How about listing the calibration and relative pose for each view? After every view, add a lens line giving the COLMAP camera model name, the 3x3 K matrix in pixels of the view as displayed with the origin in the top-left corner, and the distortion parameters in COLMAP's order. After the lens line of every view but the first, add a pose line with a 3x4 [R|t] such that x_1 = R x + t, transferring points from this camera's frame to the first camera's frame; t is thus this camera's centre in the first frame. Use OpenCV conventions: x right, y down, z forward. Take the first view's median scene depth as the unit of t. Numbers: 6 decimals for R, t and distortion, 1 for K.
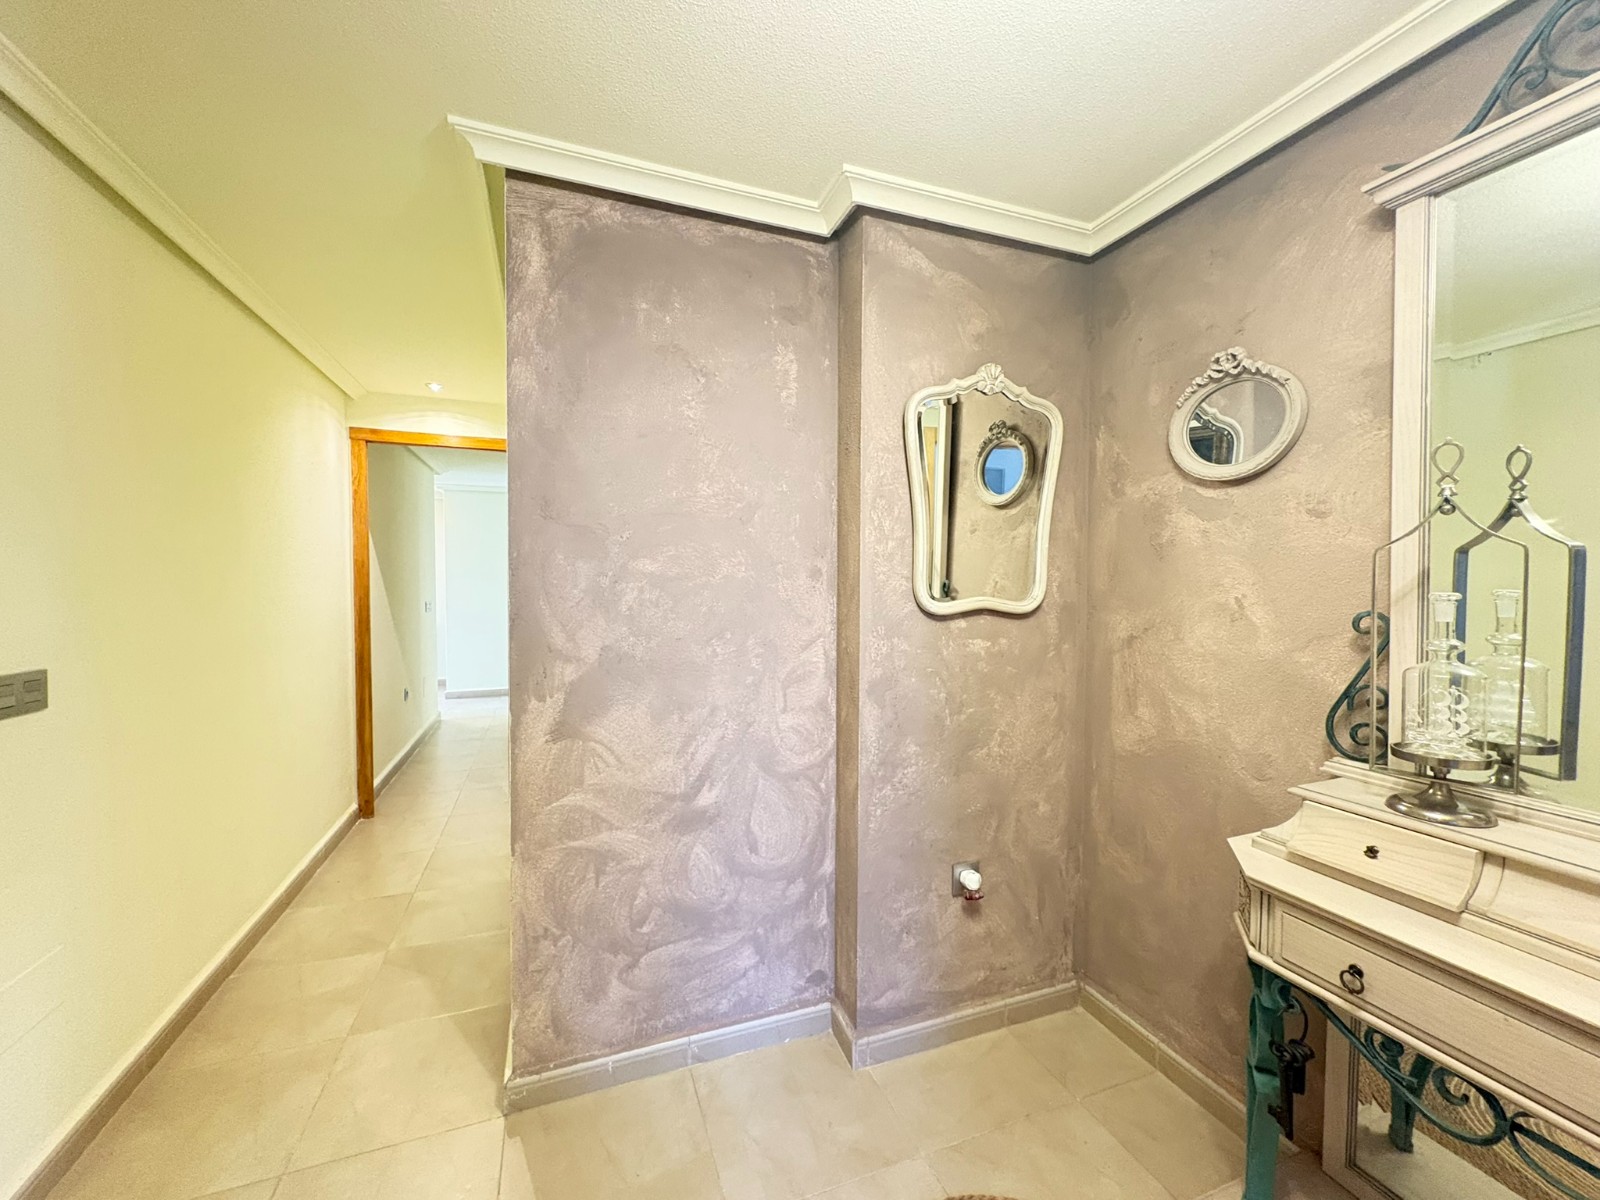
lens RADIAL K [[636.2, 0, 796.0], [0, 636.2, 600.4], [0, 0, 1]] dist [0.000000, -0.000480]
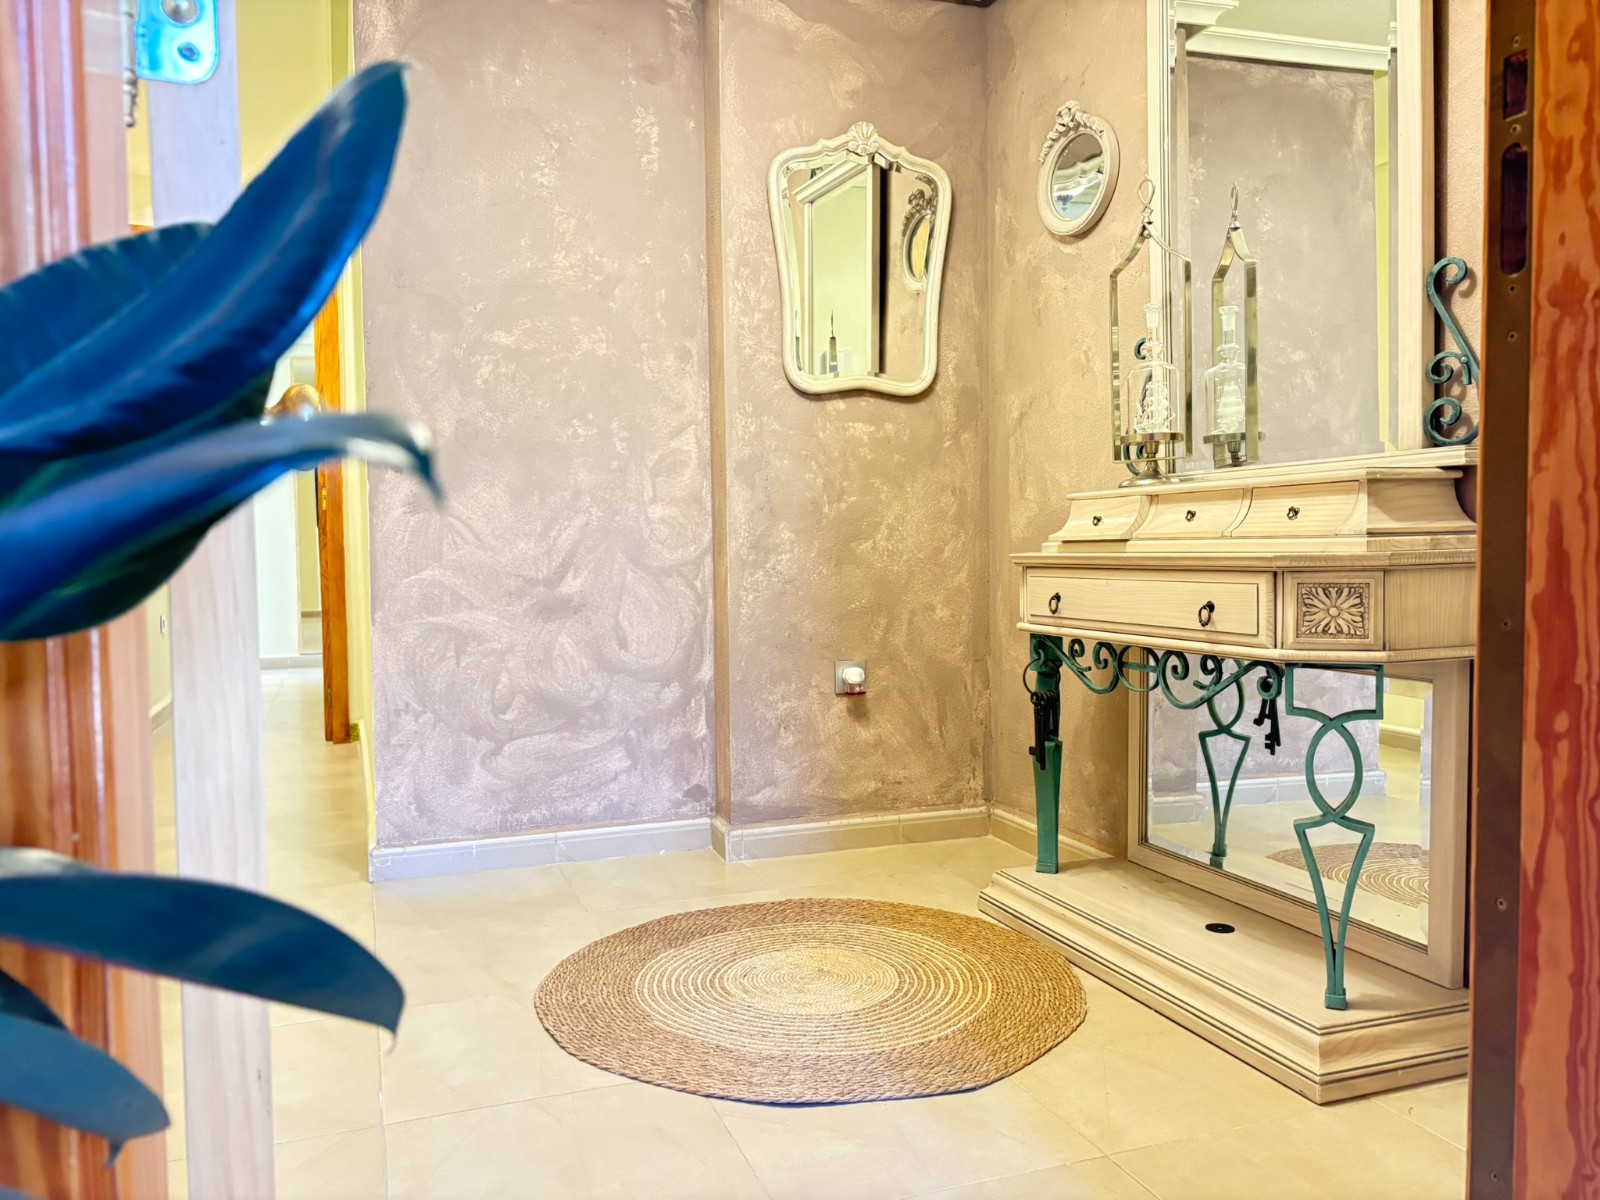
lens RADIAL K [[1204.6, 0, 798.0], [0, 1204.6, 603.0], [0, 0, 1]] dist [0.175788, -0.527310]
pose [[0.999807, -0.015906, -0.011503, 0.216928], [0.016042, 0.999801, 0.011880, 0.311337], [0.011311, -0.012062, 0.999863, -0.804425]]
